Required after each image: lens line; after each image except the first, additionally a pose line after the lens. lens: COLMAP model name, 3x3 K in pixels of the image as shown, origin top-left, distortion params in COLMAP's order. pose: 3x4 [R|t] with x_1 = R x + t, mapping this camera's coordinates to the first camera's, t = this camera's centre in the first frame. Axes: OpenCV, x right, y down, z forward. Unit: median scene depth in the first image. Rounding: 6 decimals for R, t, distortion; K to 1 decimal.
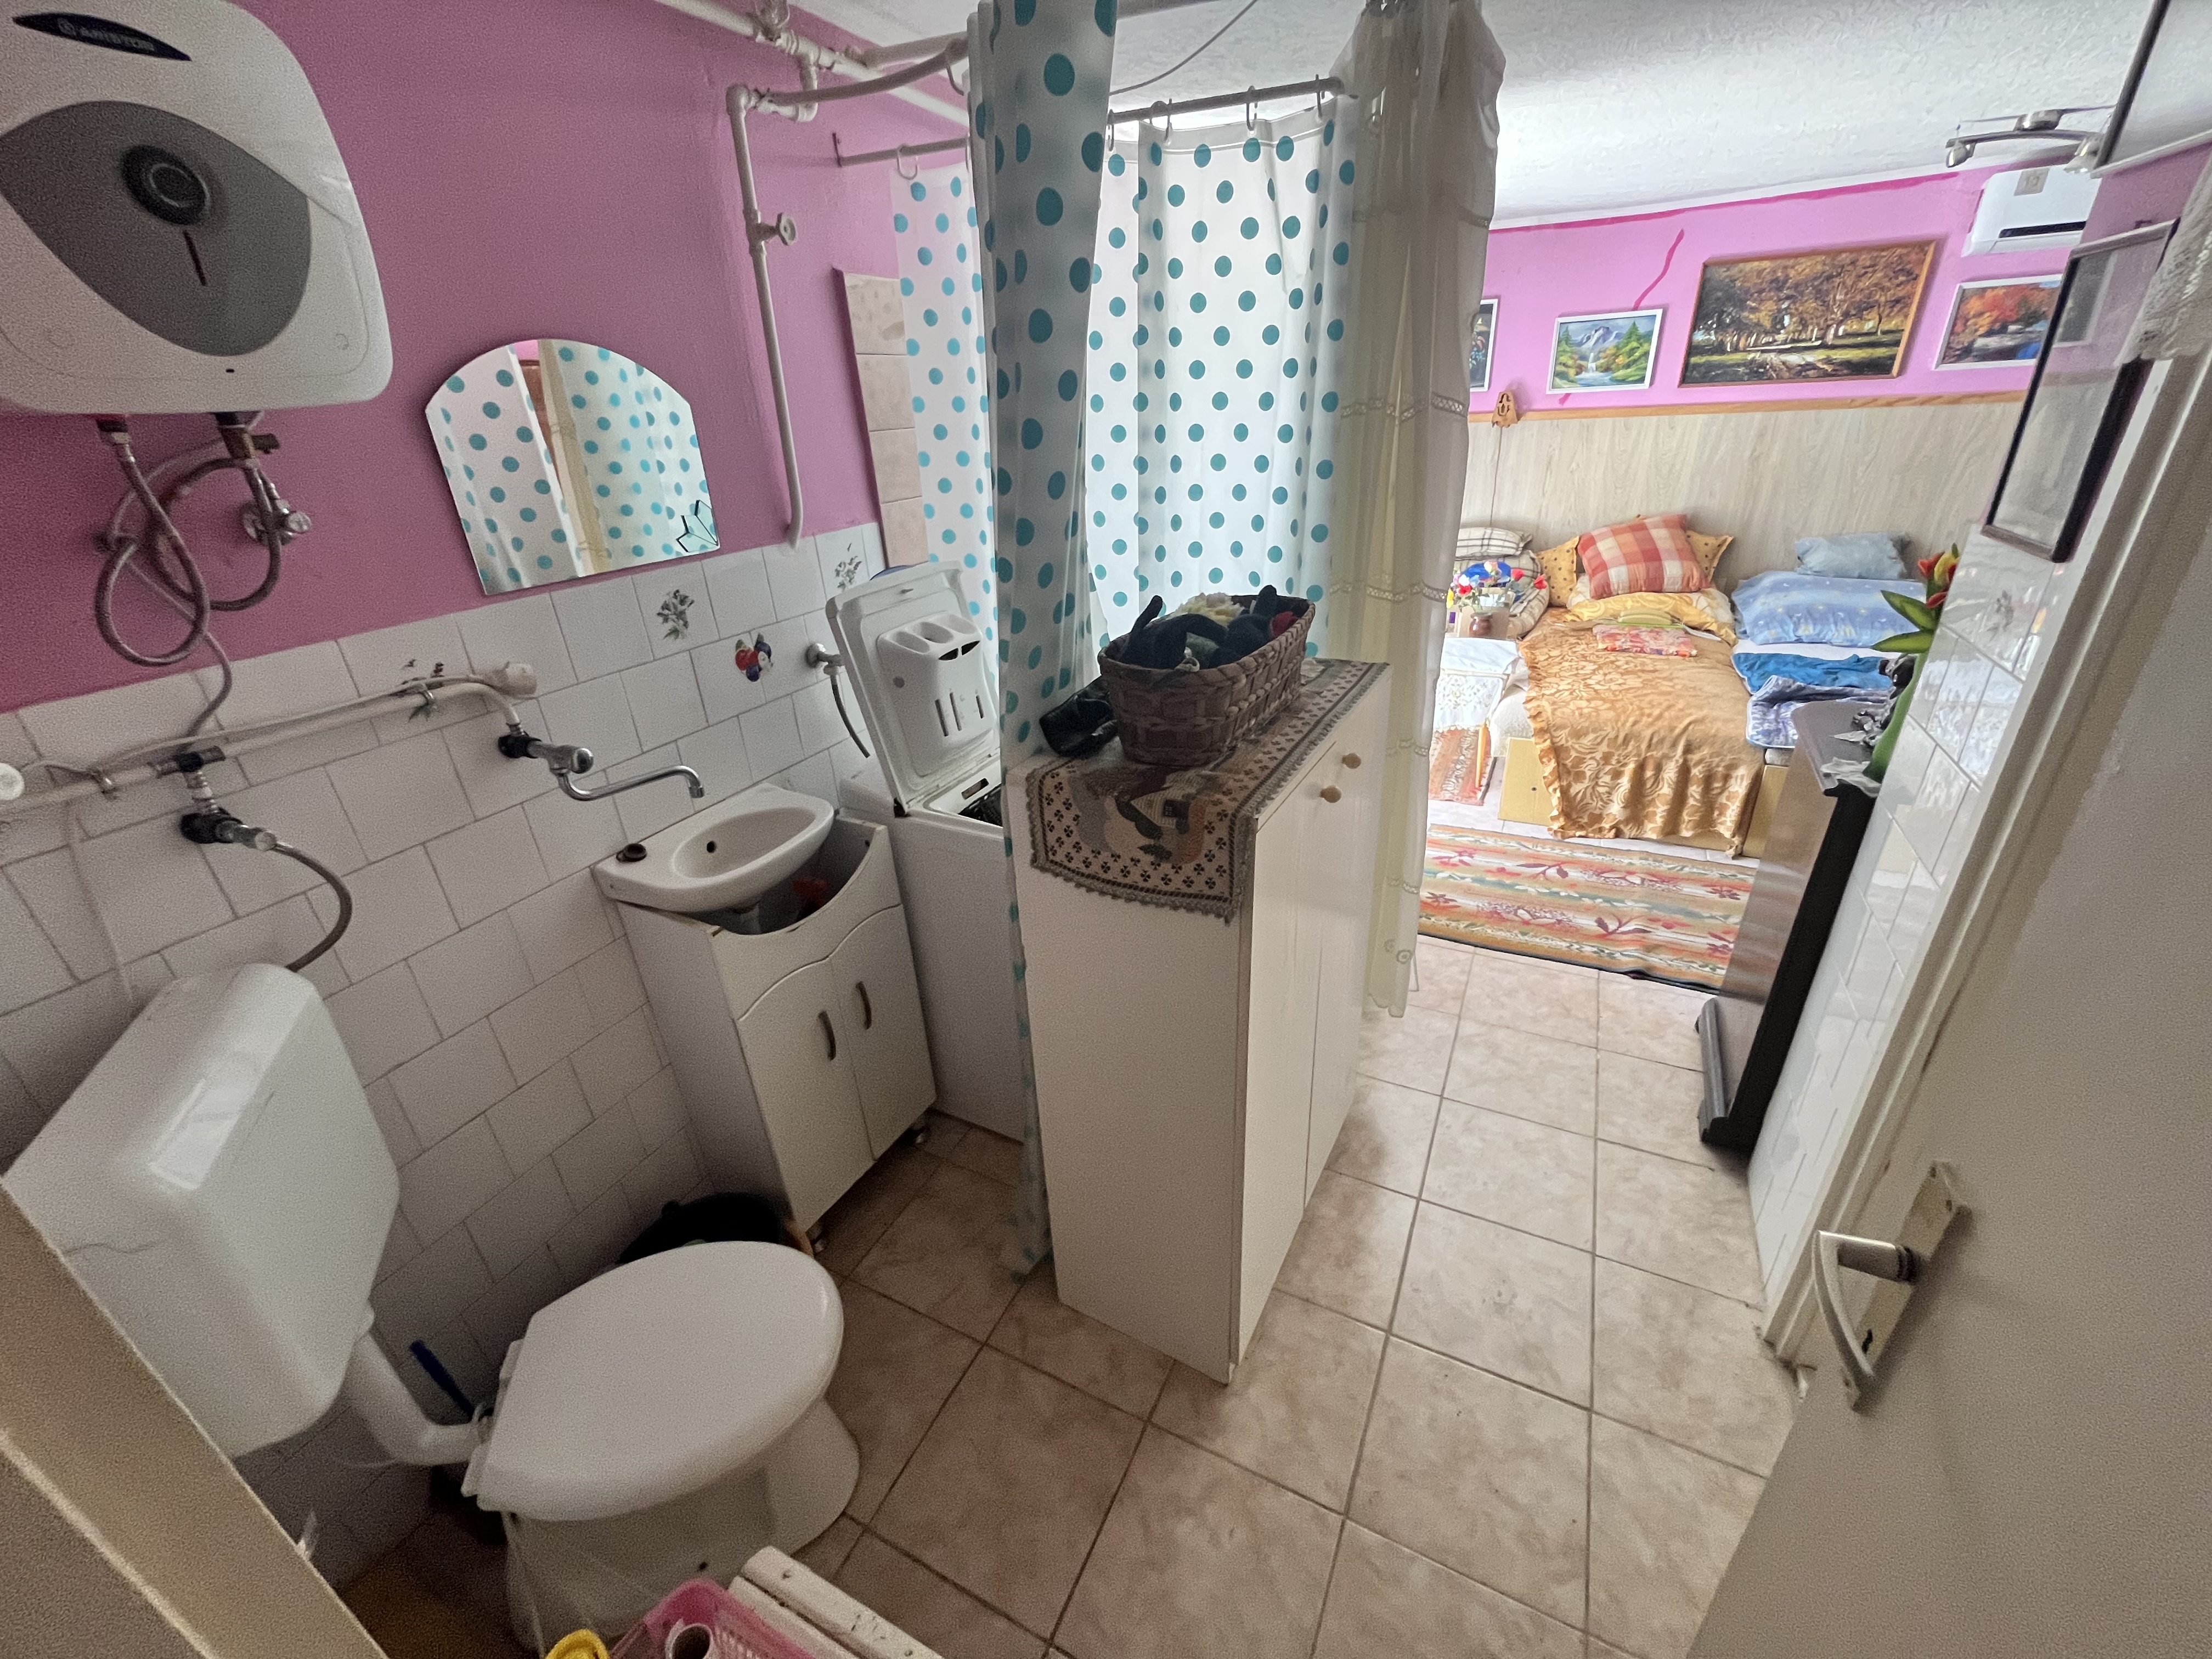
lens RADIAL K [[894.2, 0, 1107.2], [0, 894.2, 822.2], [0, 0, 1]] dist [0.001605, 0.000286]
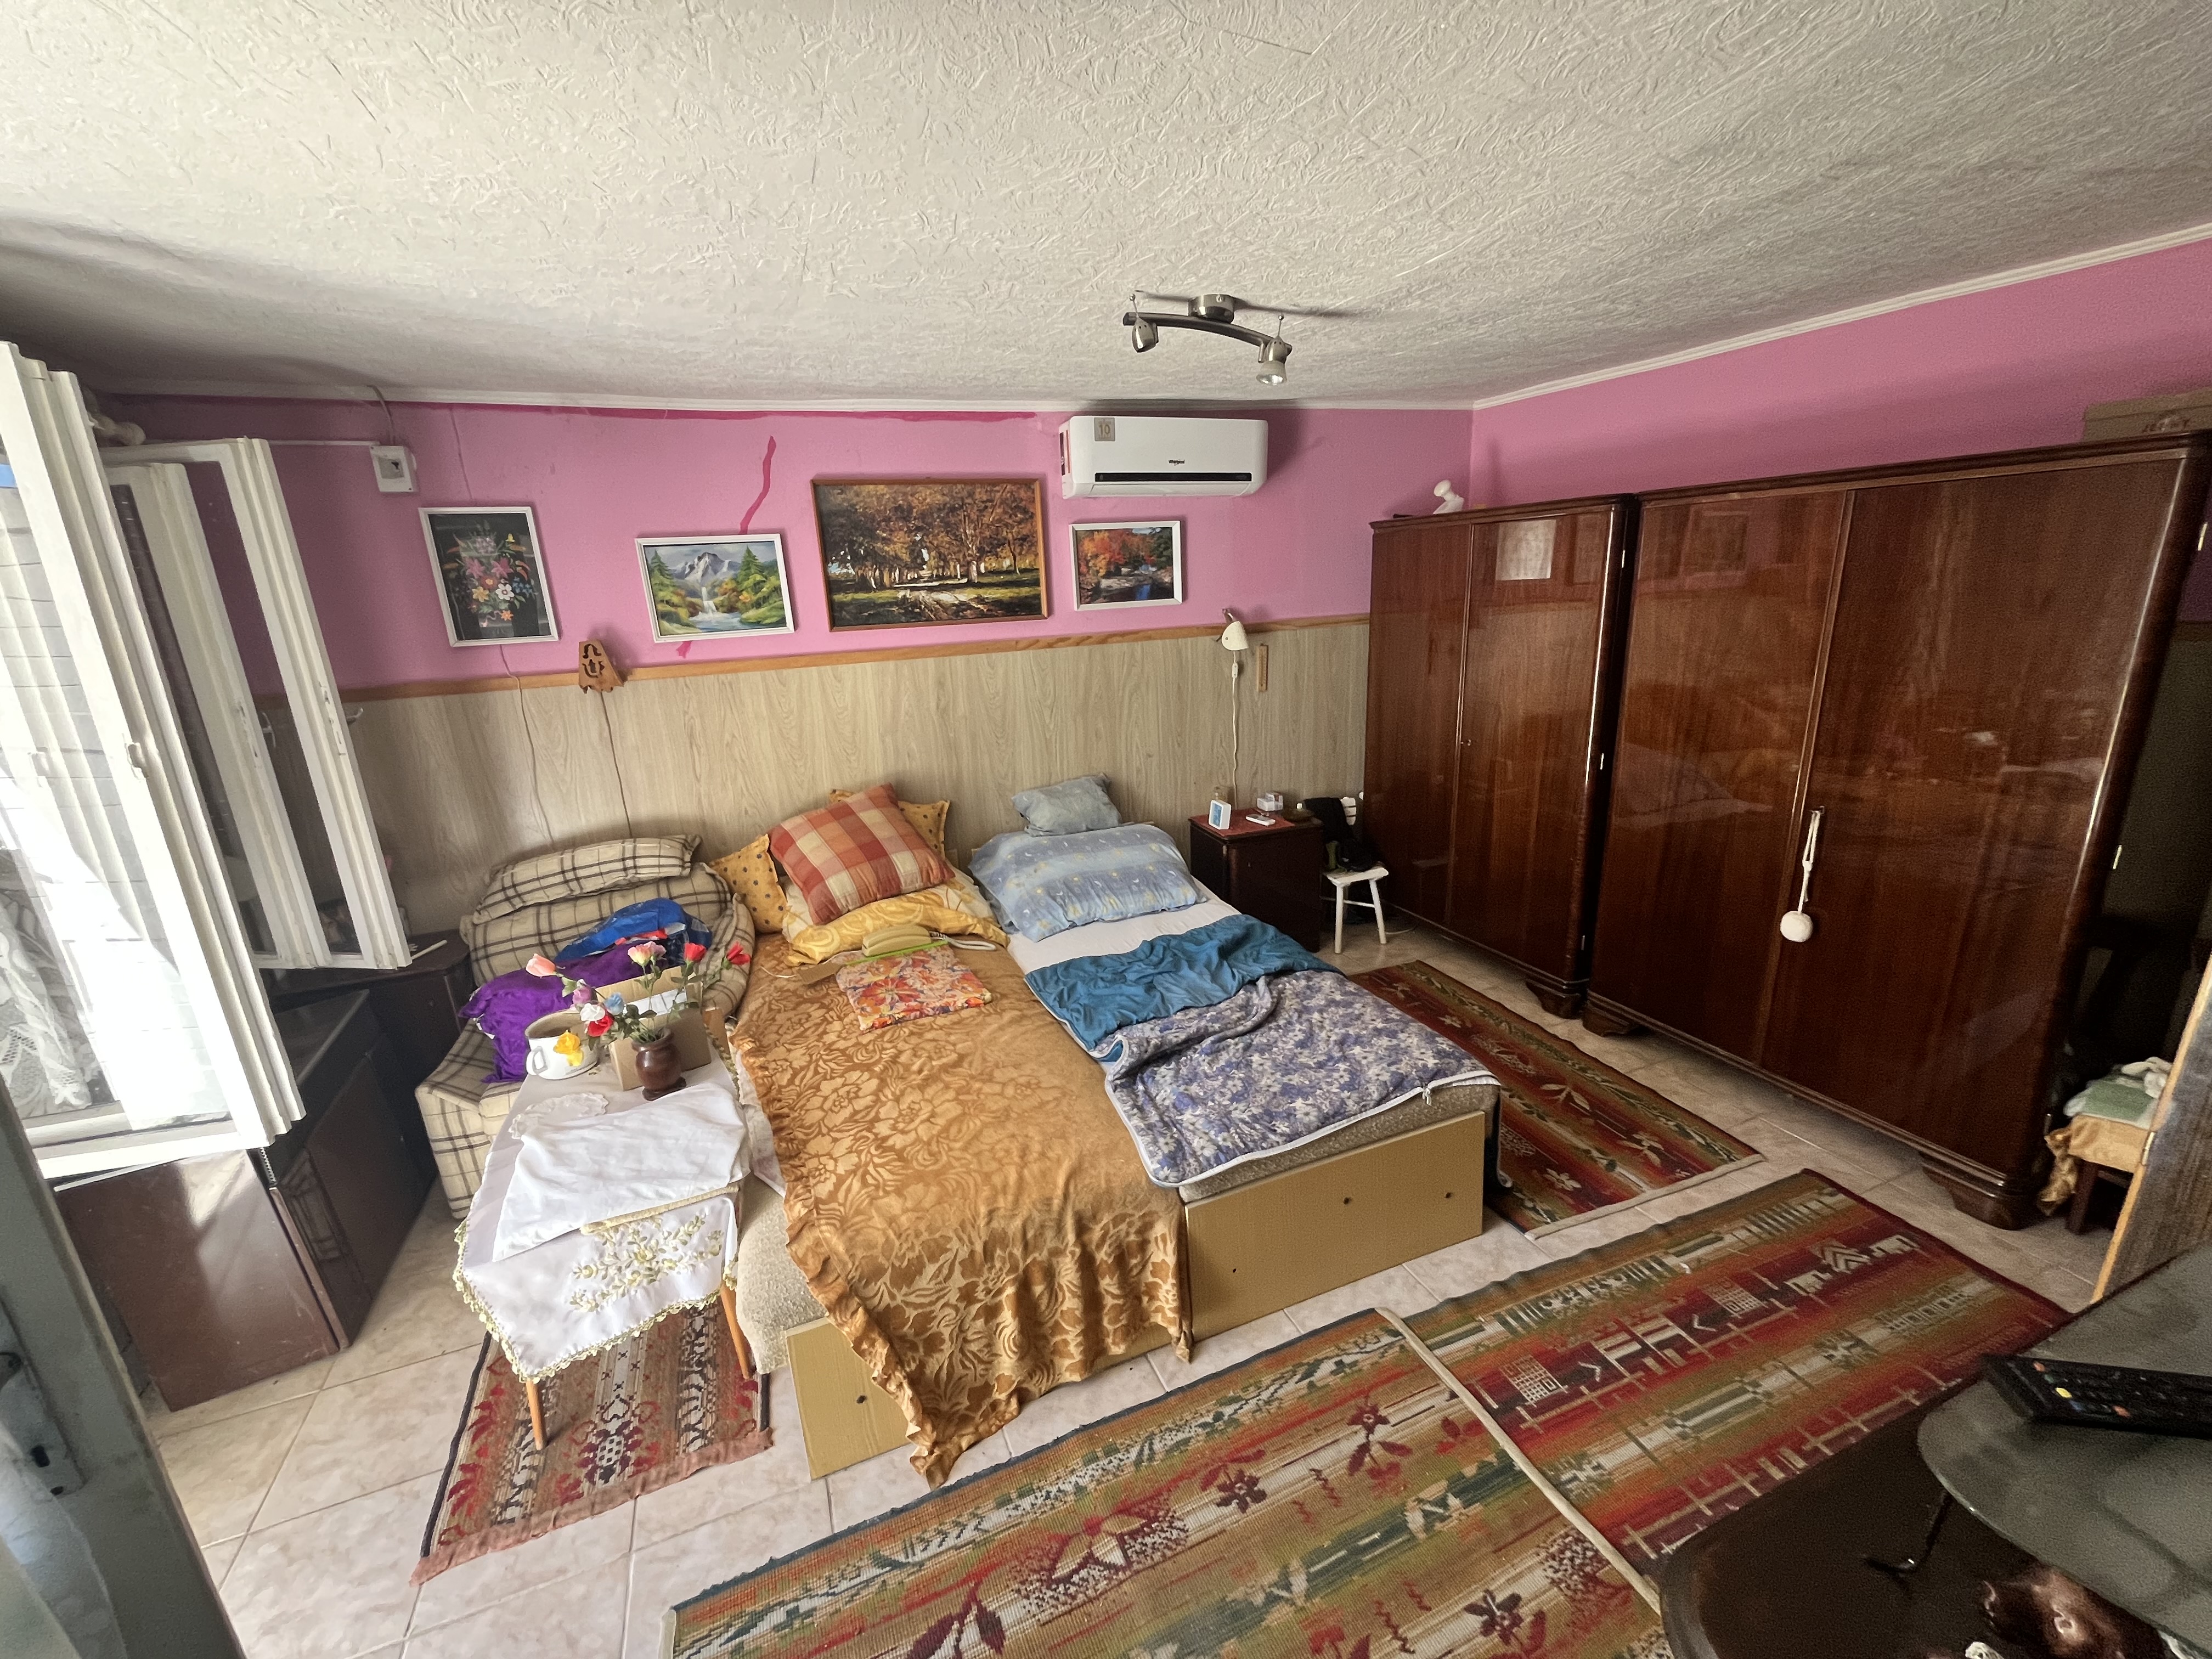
lens RADIAL K [[894.2, 0, 1107.2], [0, 894.2, 822.2], [0, 0, 1]] dist [0.001605, 0.000286]
pose [[0.652081, -0.182570, 0.735838, 0.223277], [0.338114, 0.938737, -0.066717, -0.222242], [-0.678579, 0.292302, 0.673862, 0.412447]]
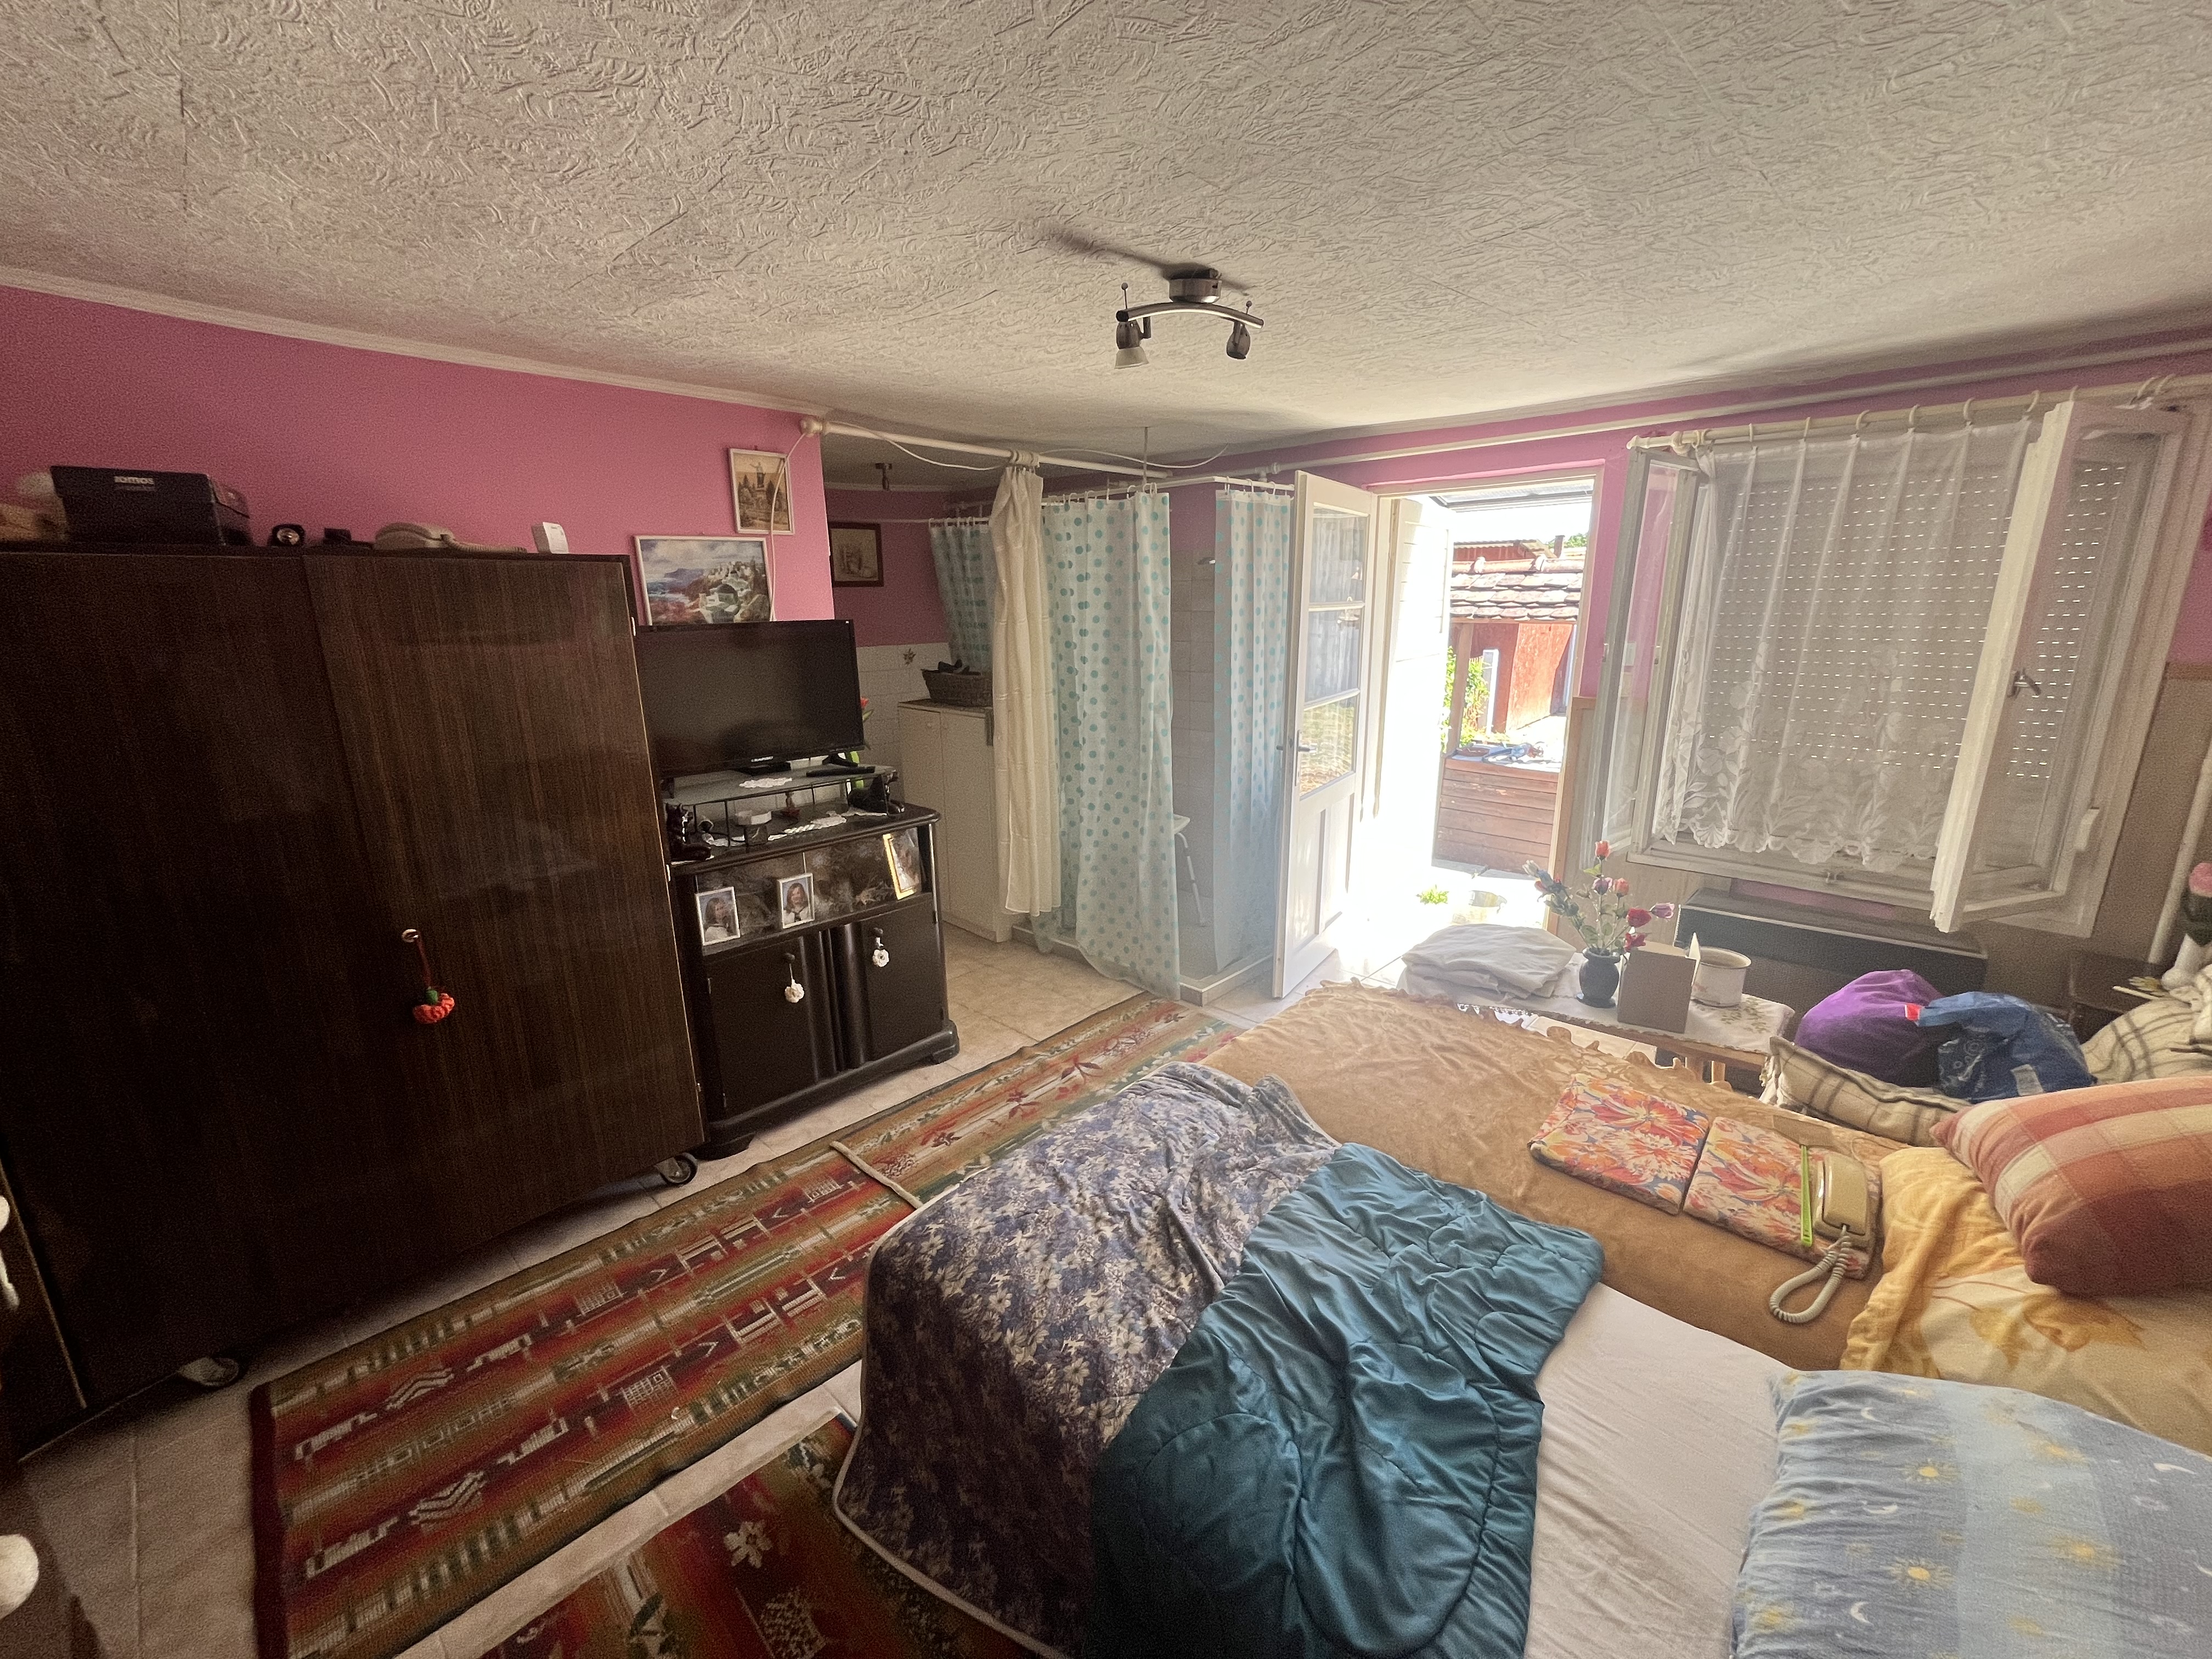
lens RADIAL K [[894.2, 0, 1107.2], [0, 894.2, 822.2], [0, 0, 1]] dist [0.001605, 0.000286]
pose [[-0.280773, 0.283950, -0.916809, 1.053995], [-0.391717, 0.838152, 0.379552, -0.407030], [0.876199, 0.465697, -0.124102, 0.721134]]
